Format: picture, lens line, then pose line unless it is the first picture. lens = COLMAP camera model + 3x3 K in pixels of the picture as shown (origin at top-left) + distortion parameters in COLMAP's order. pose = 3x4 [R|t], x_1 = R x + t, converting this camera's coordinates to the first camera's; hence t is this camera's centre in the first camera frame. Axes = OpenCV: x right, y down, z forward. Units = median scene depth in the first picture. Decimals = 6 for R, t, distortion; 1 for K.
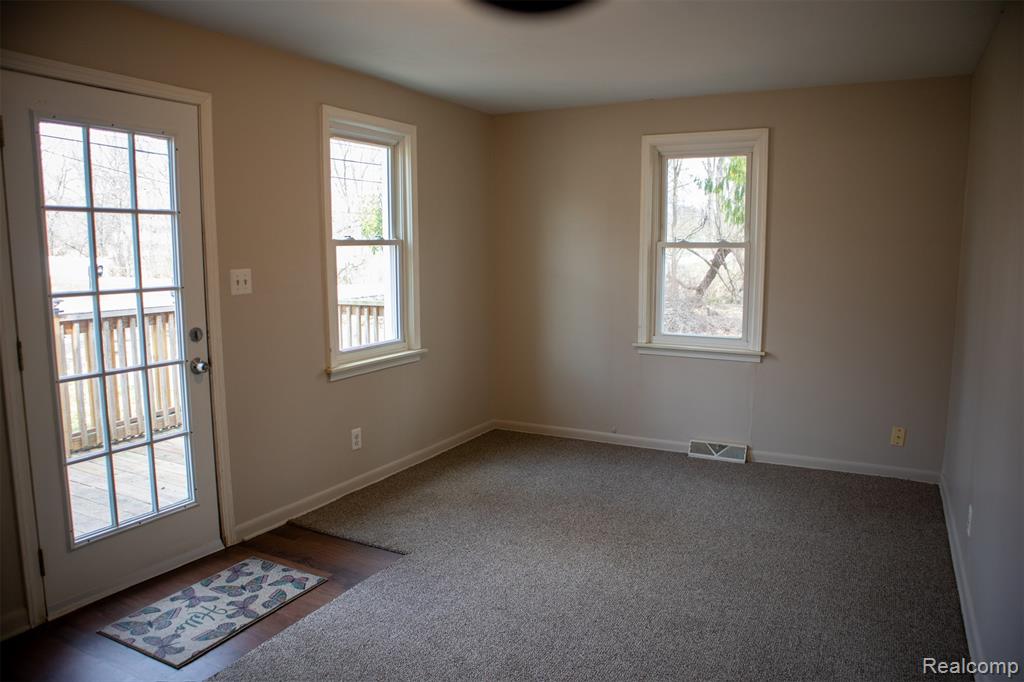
lens RADIAL K [[705.0, 0, 512.0], [0, 705.0, 341.0], [0, 0, 1]] dist [-0.124687, 0.075384]
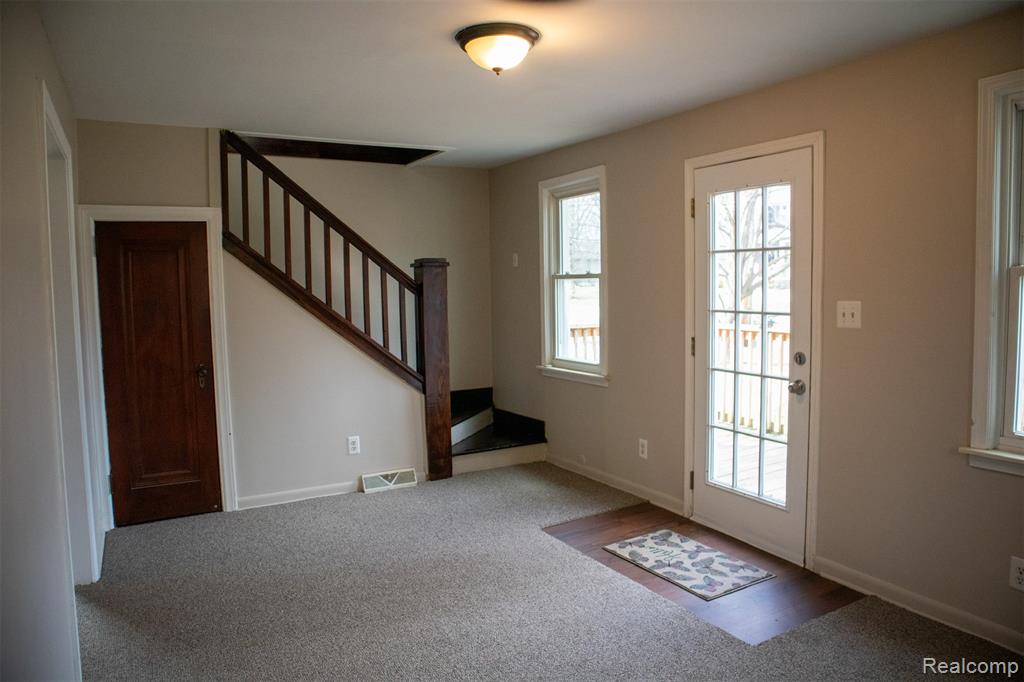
lens RADIAL K [[705.0, 0, 512.0], [0, 705.0, 341.0], [0, 0, 1]] dist [-0.124687, 0.075384]
pose [[-0.531932, 0.082055, -0.842802, 0.707905], [-0.093937, 0.983433, 0.155034, -0.164660], [0.841560, 0.161638, -0.515412, 1.188263]]
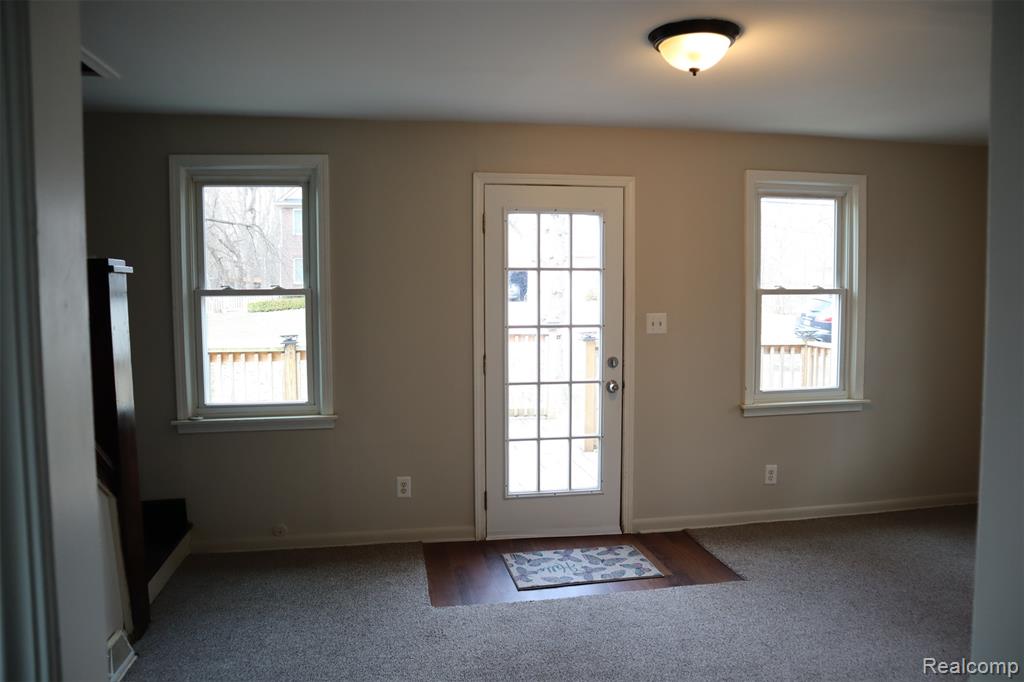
lens RADIAL K [[705.0, 0, 512.0], [0, 705.0, 341.0], [0, 0, 1]] dist [-0.124687, 0.075384]
pose [[0.619344, 0.056824, -0.783061, 0.465821], [-0.100394, 0.994922, -0.007206, -0.020792], [0.778675, 0.083078, 0.621903, 0.023178]]
